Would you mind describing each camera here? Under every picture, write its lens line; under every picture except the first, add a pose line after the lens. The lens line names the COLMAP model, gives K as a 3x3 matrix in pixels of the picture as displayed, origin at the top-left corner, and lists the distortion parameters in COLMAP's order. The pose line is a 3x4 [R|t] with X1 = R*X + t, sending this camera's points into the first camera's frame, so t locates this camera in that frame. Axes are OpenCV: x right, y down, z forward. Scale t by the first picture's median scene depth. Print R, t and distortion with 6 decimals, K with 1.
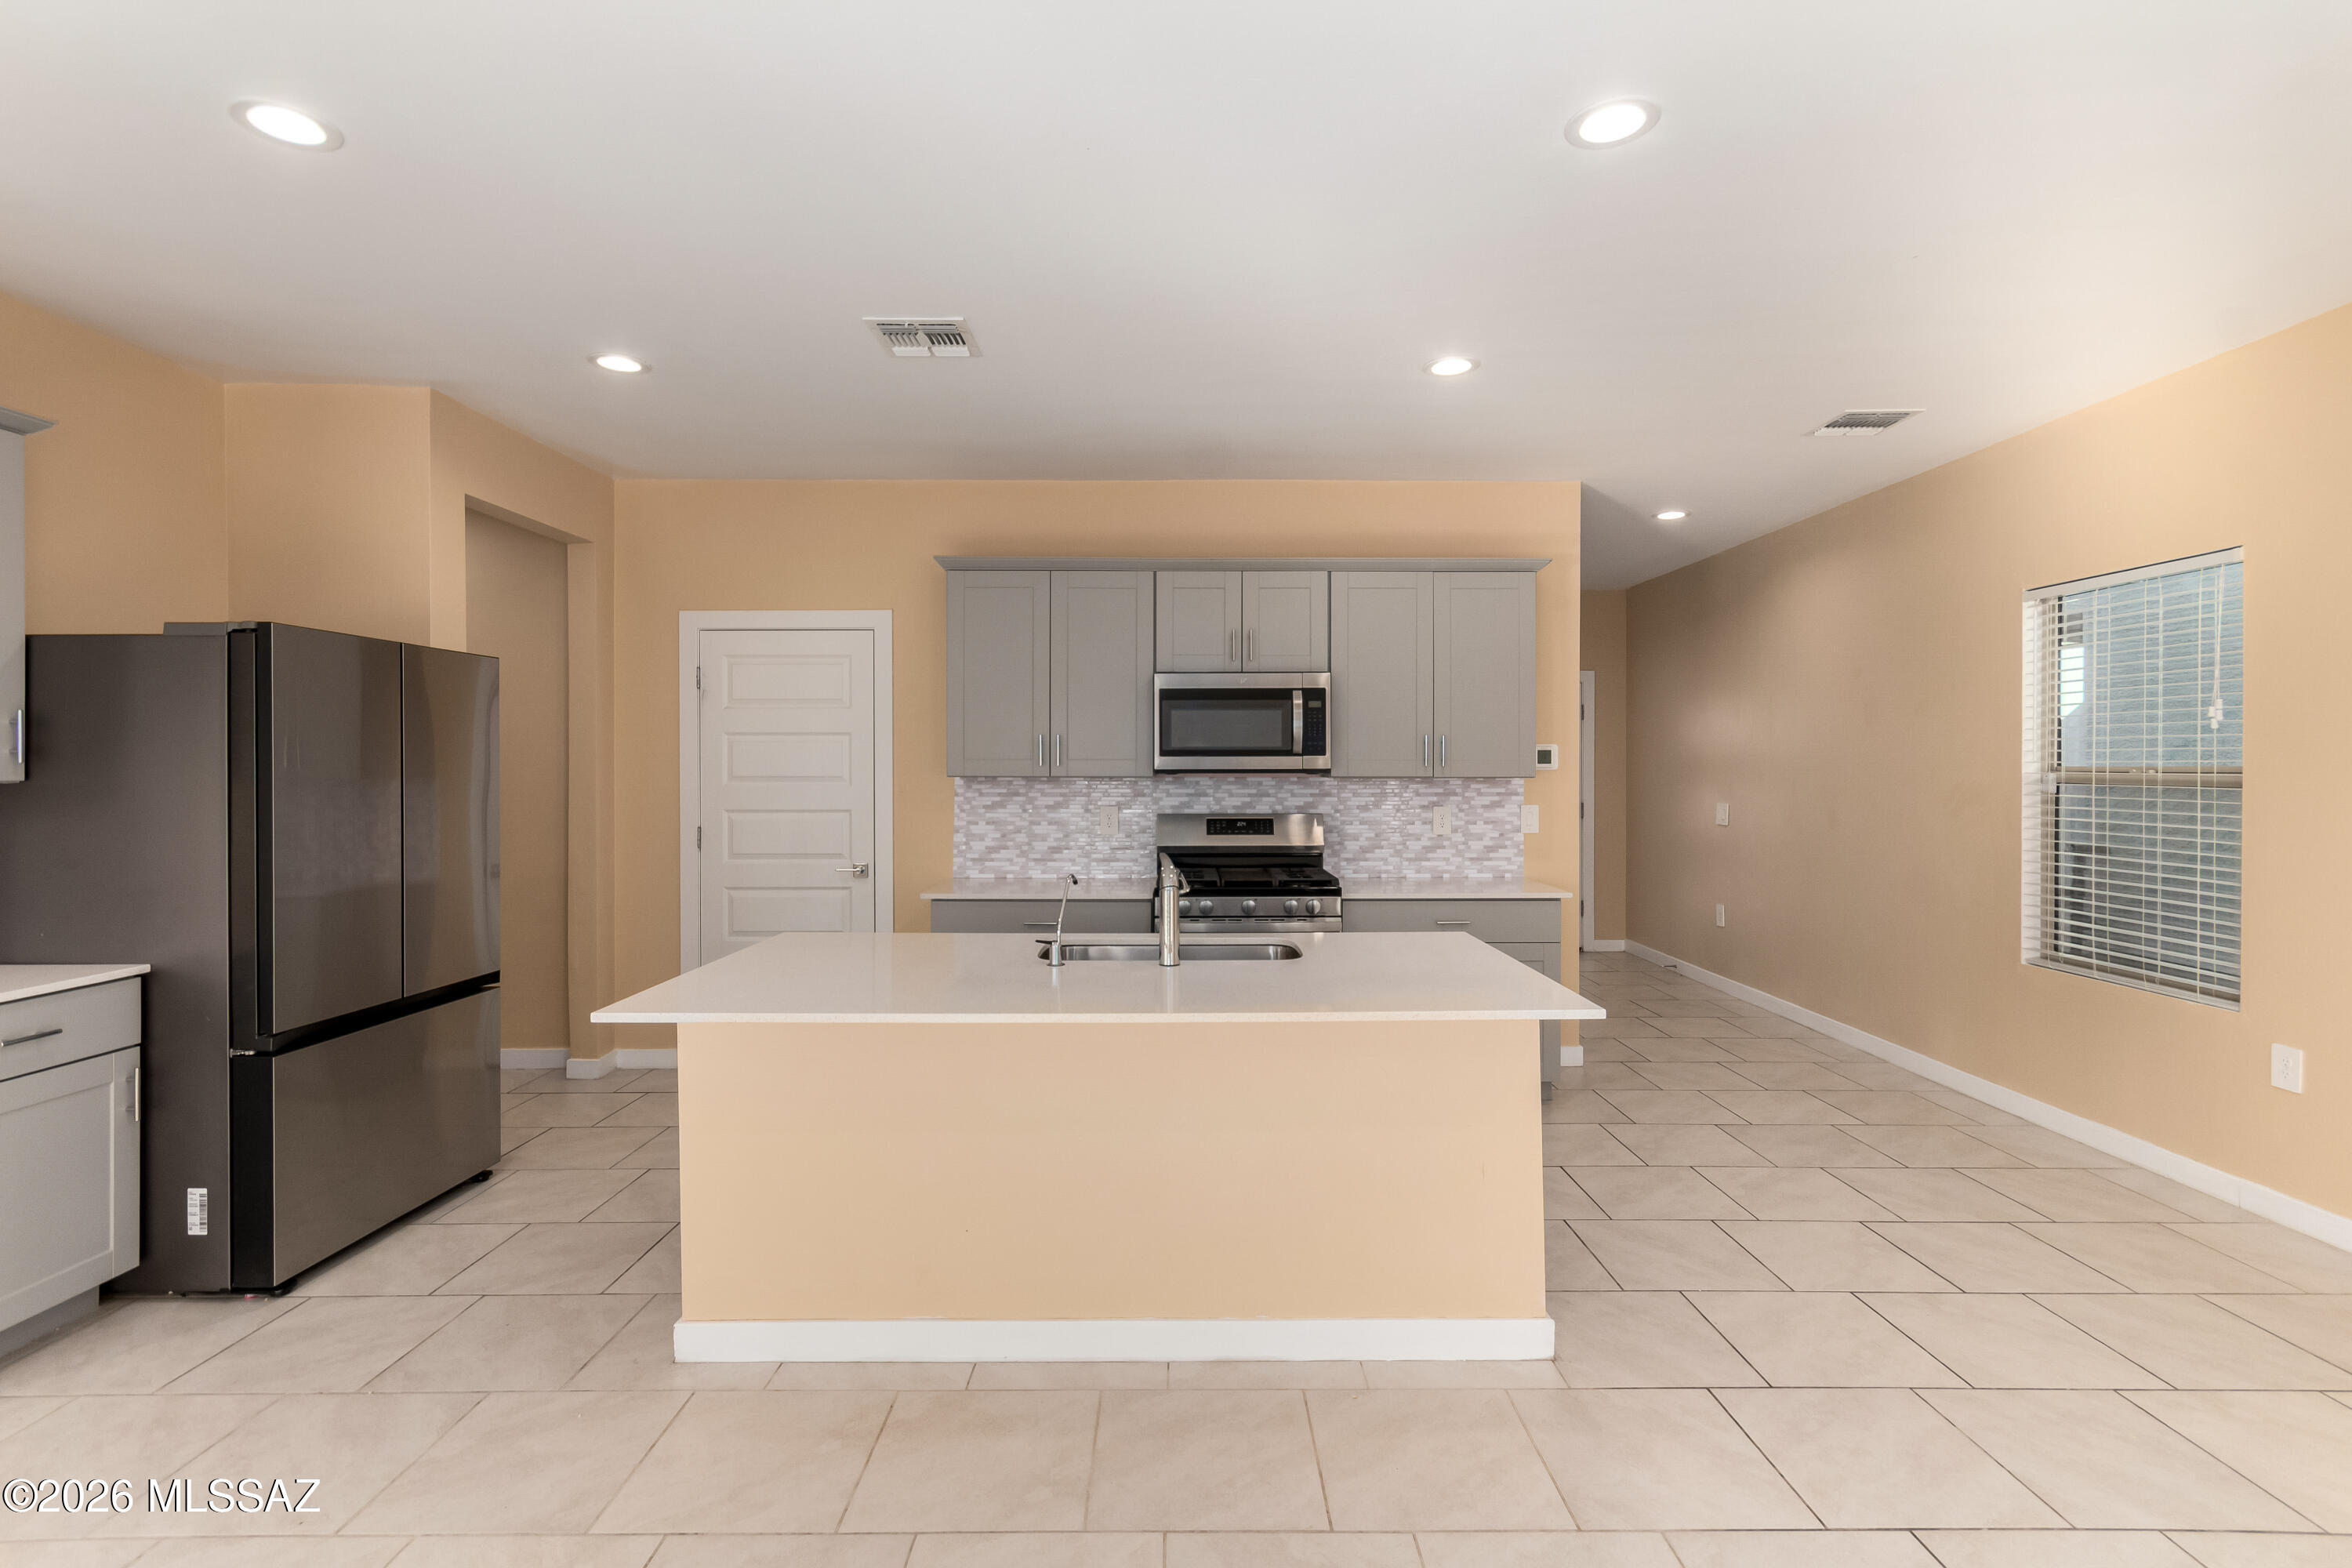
lens RADIAL K [[1100.2, 0, 1184.9], [0, 1100.2, 775.9], [0, 0, 1]] dist [0.010755, -0.001654]
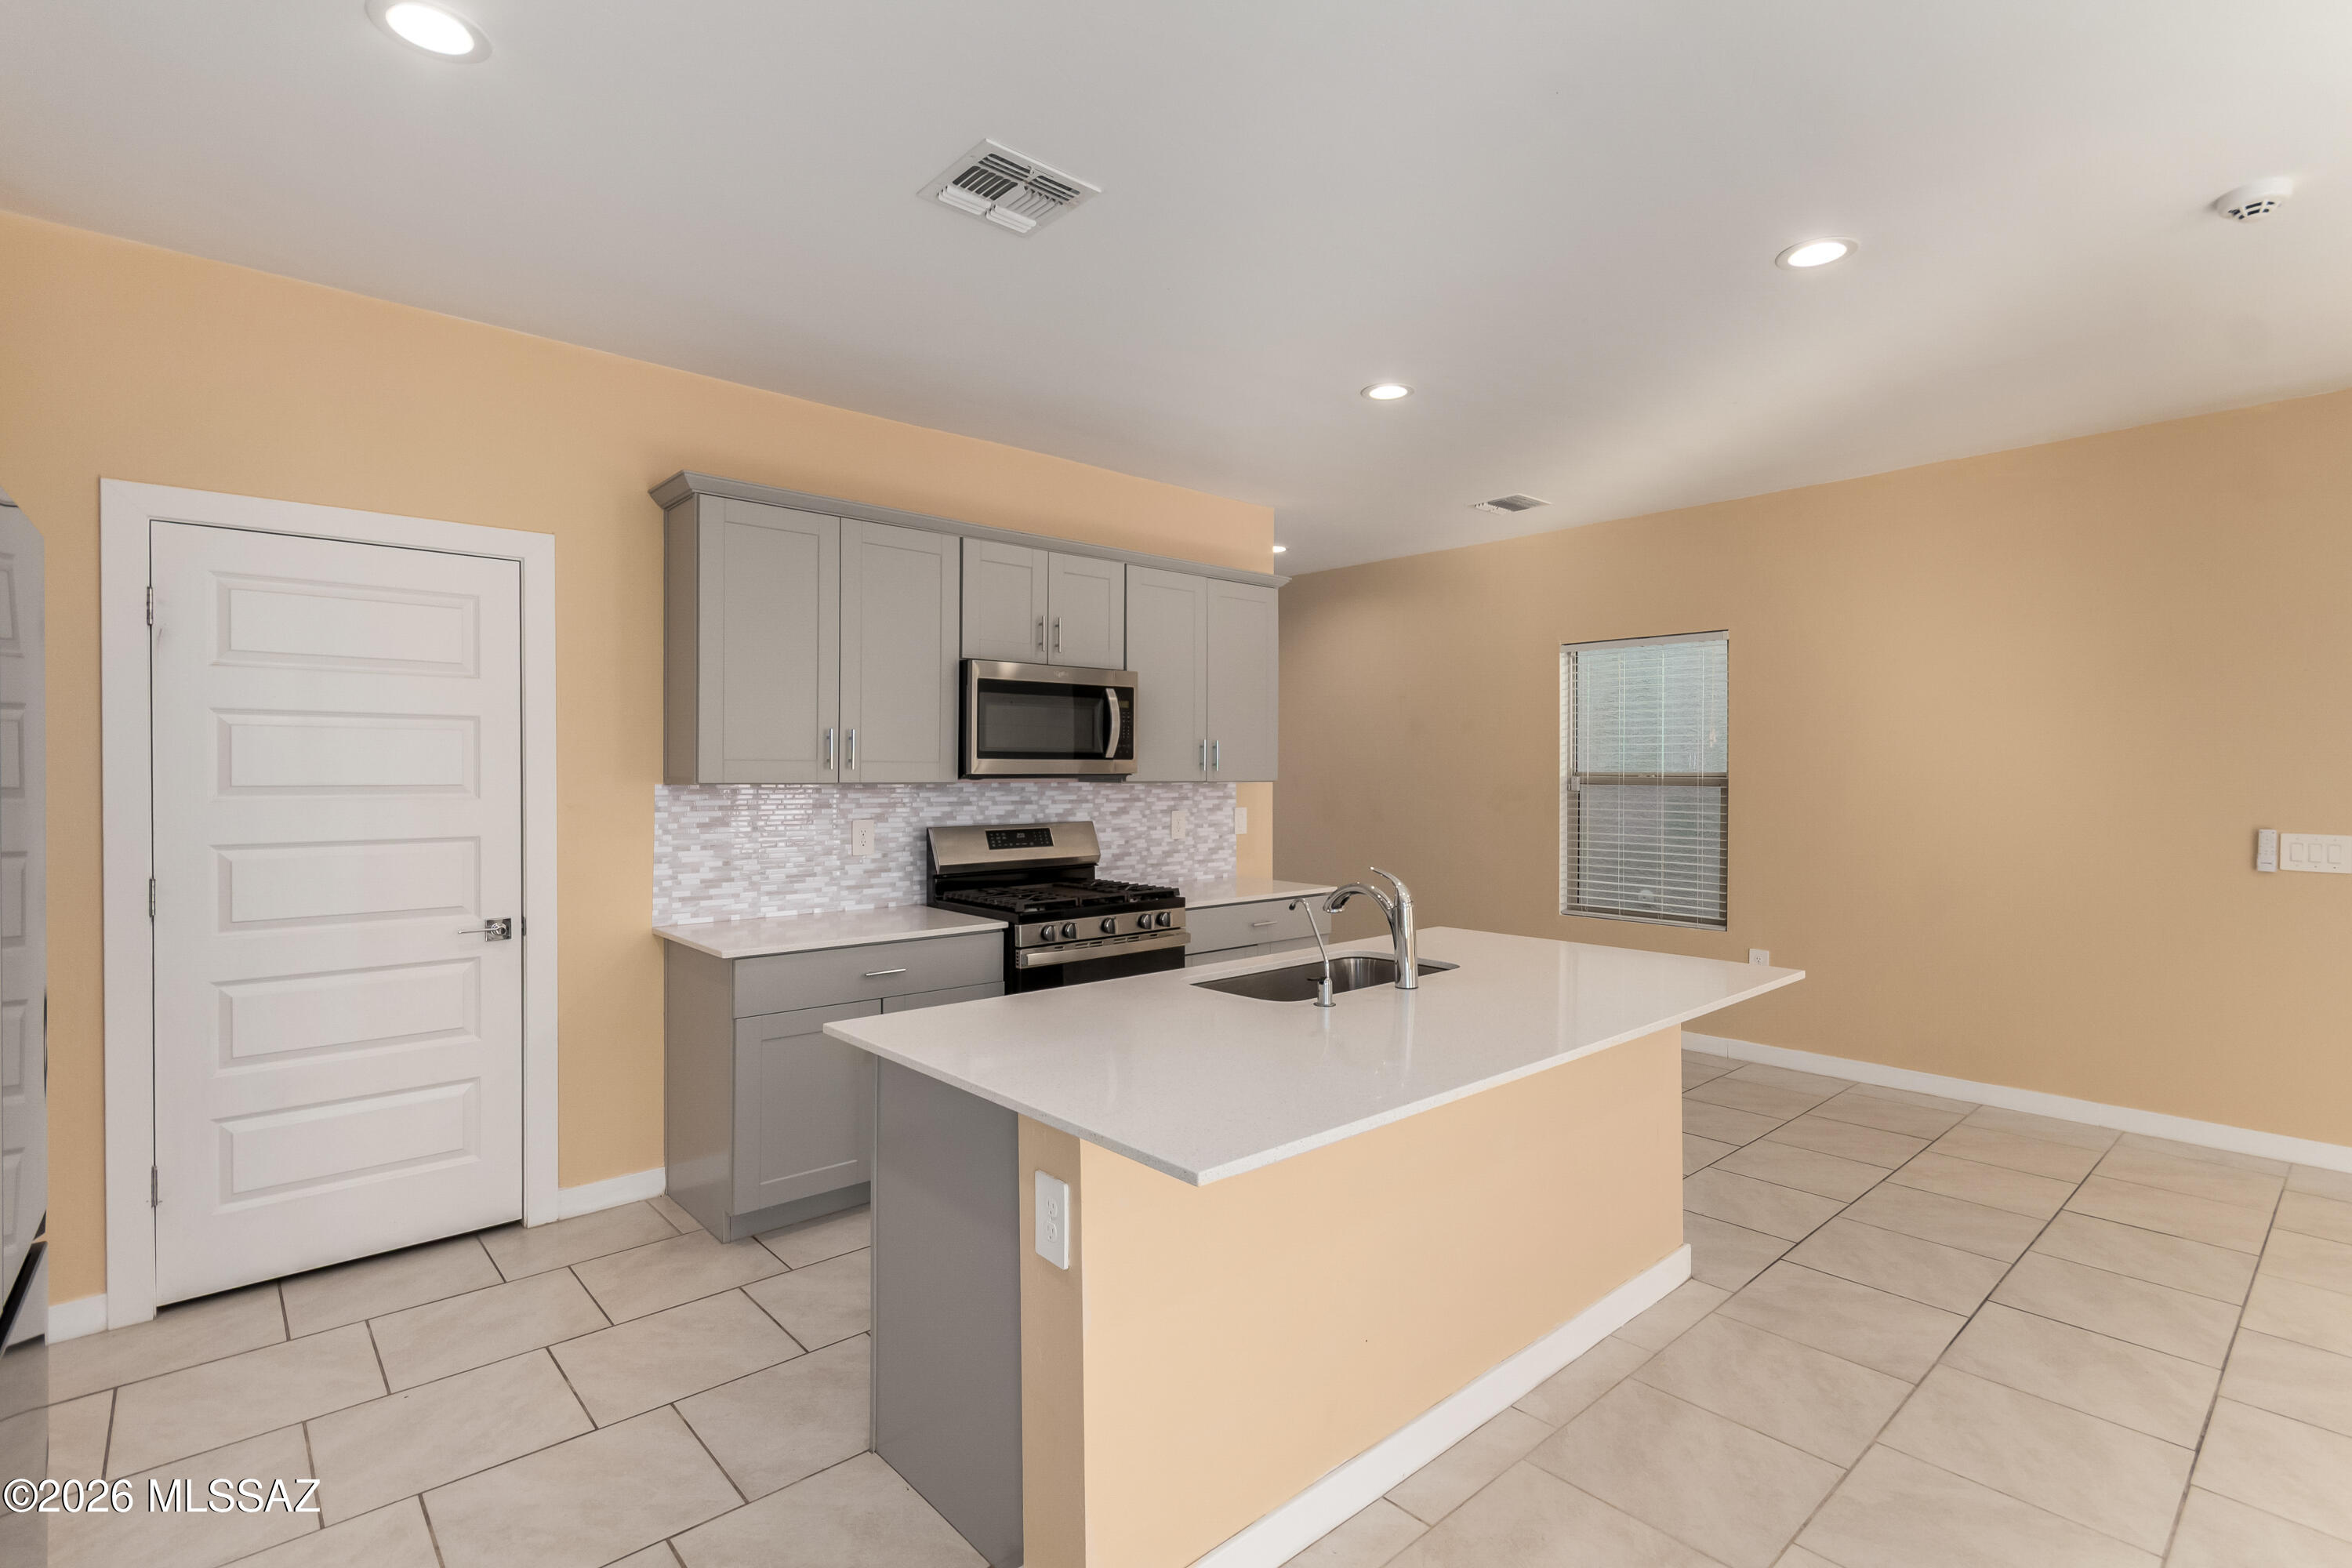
lens RADIAL K [[1100.2, 0, 1207.5], [0, 1100.2, 772.3], [0, 0, 1]] dist [0.010755, -0.001654]
pose [[0.742546, 0.001425, 0.669794, -0.419545], [0.004828, 0.999960, -0.007480, 0.000388], [-0.669778, 0.008789, 0.742509, 0.237854]]
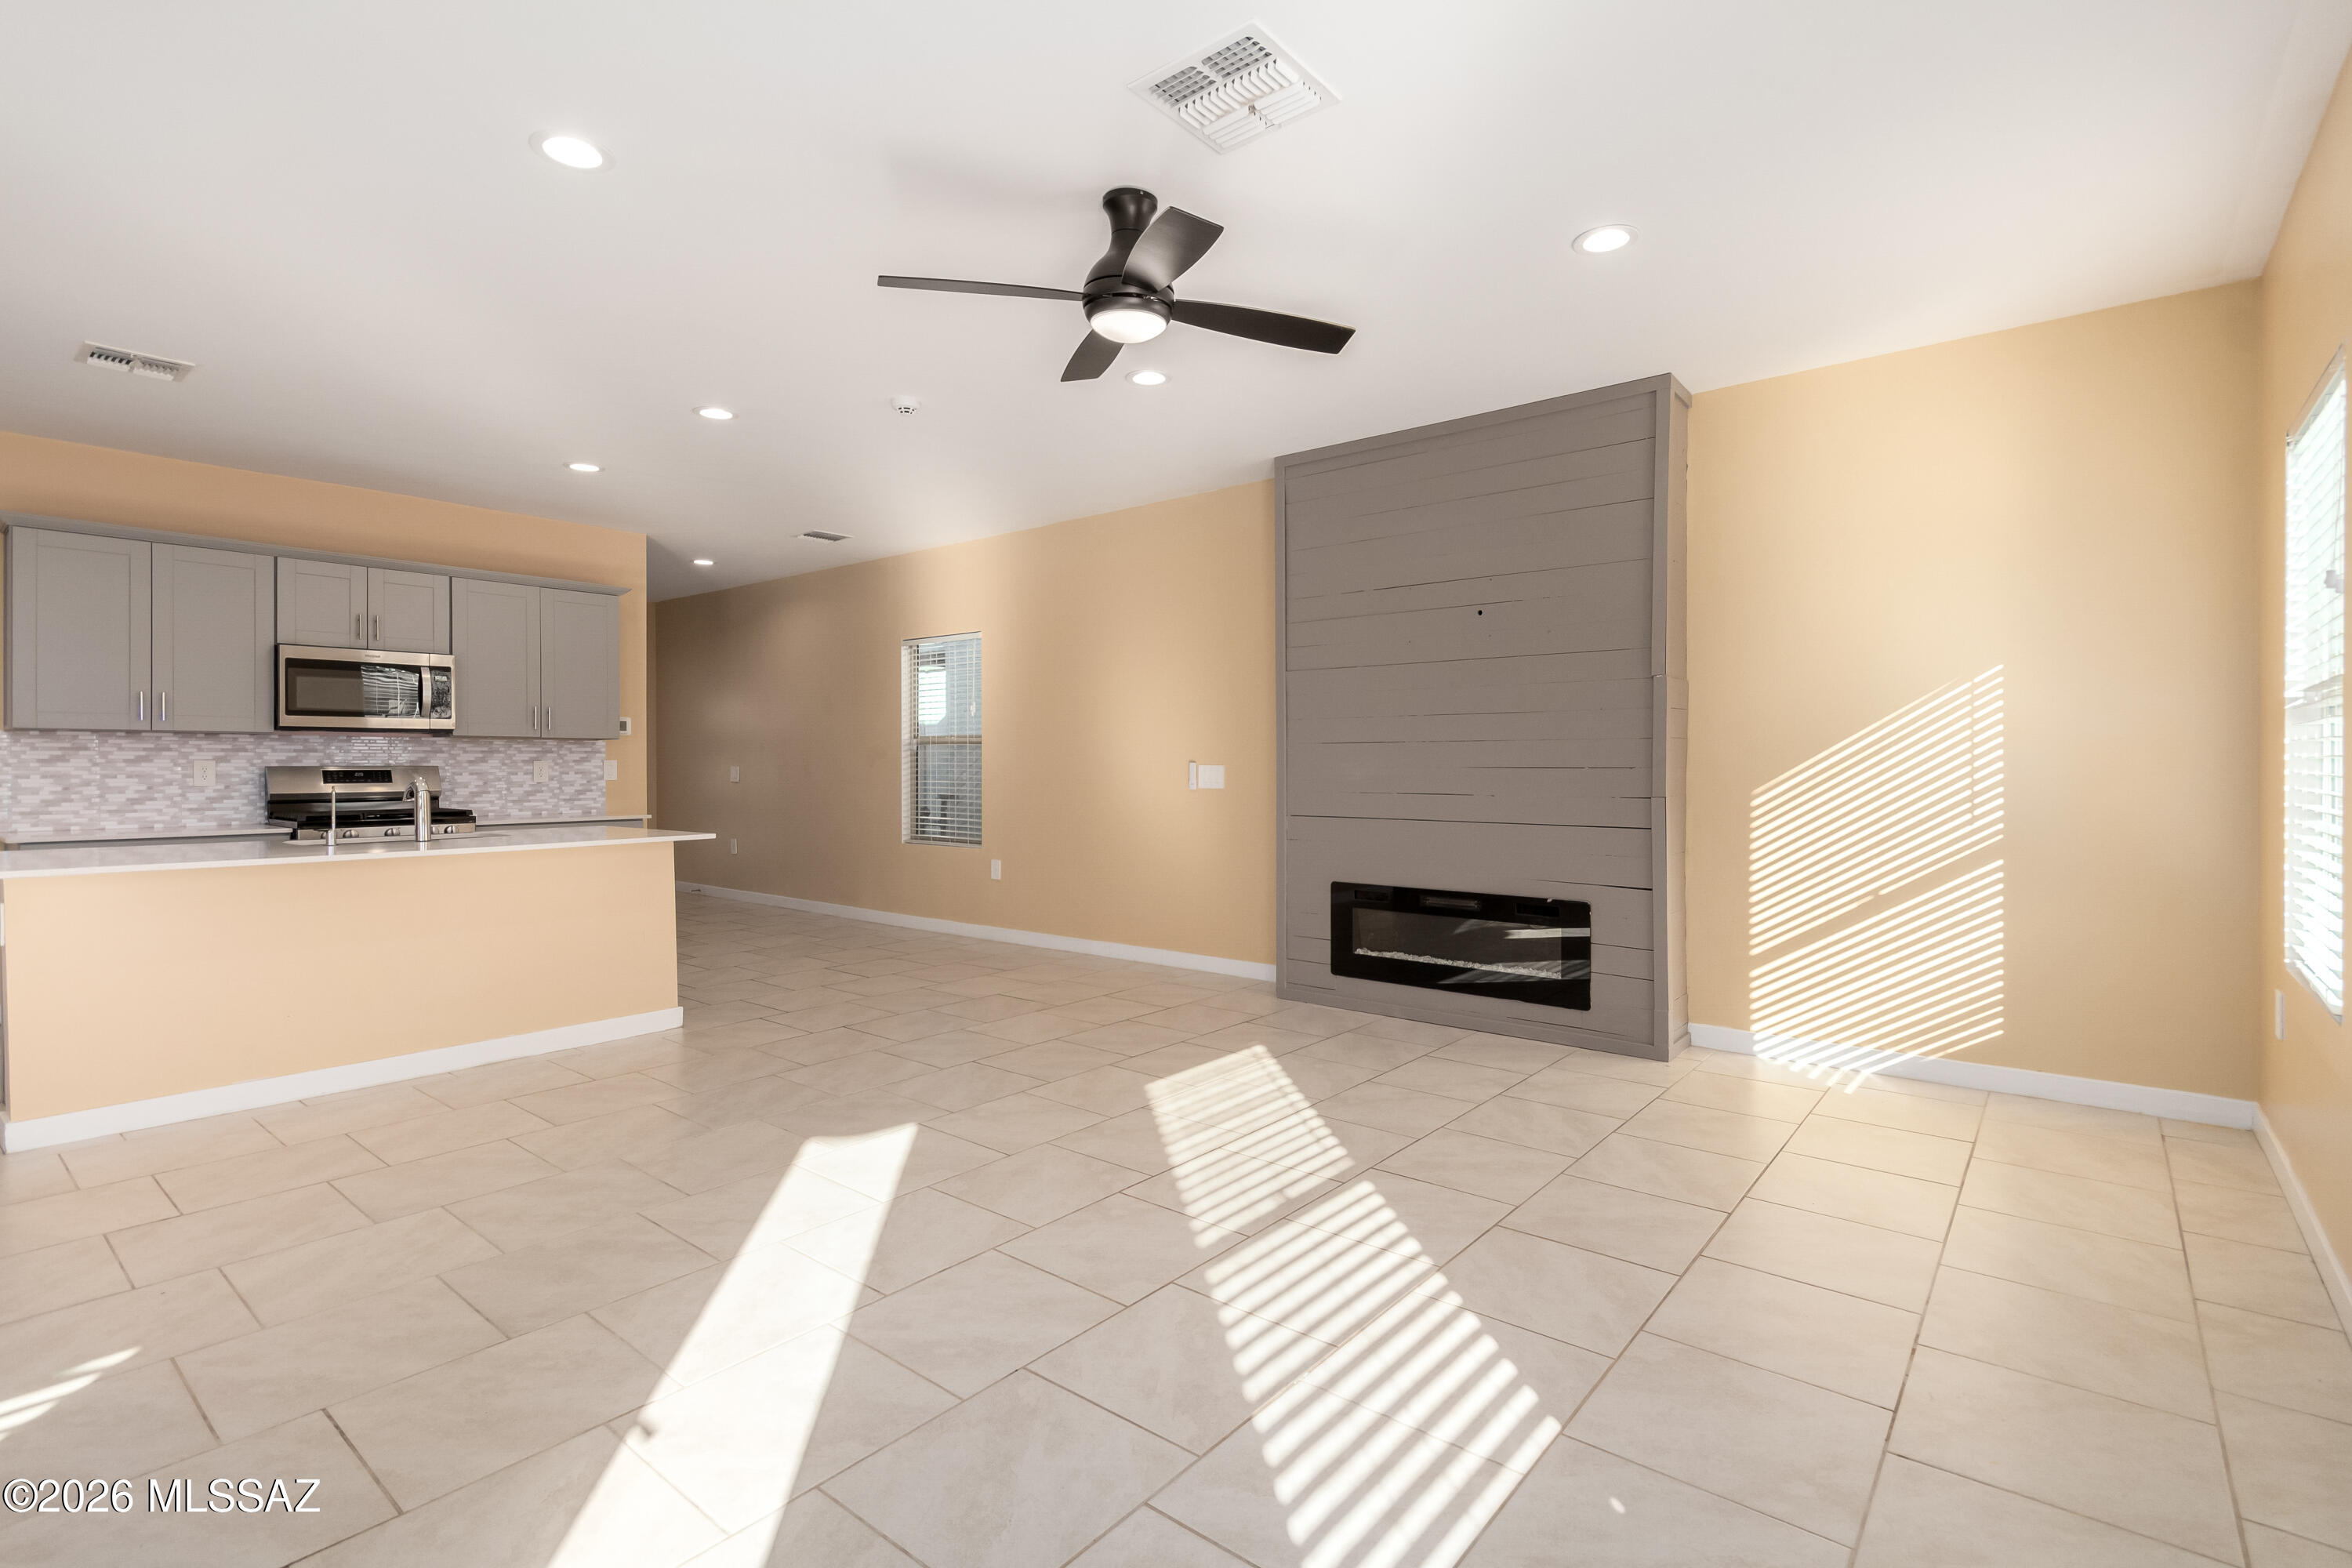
lens RADIAL K [[1100.2, 0, 1204.6], [0, 1100.2, 770.6], [0, 0, 1]] dist [0.010755, -0.001654]
pose [[0.634067, -0.005606, 0.773257, -0.291632], [0.005579, 0.999981, 0.002675, 0.040432], [-0.773258, 0.002618, 0.634087, -0.470854]]
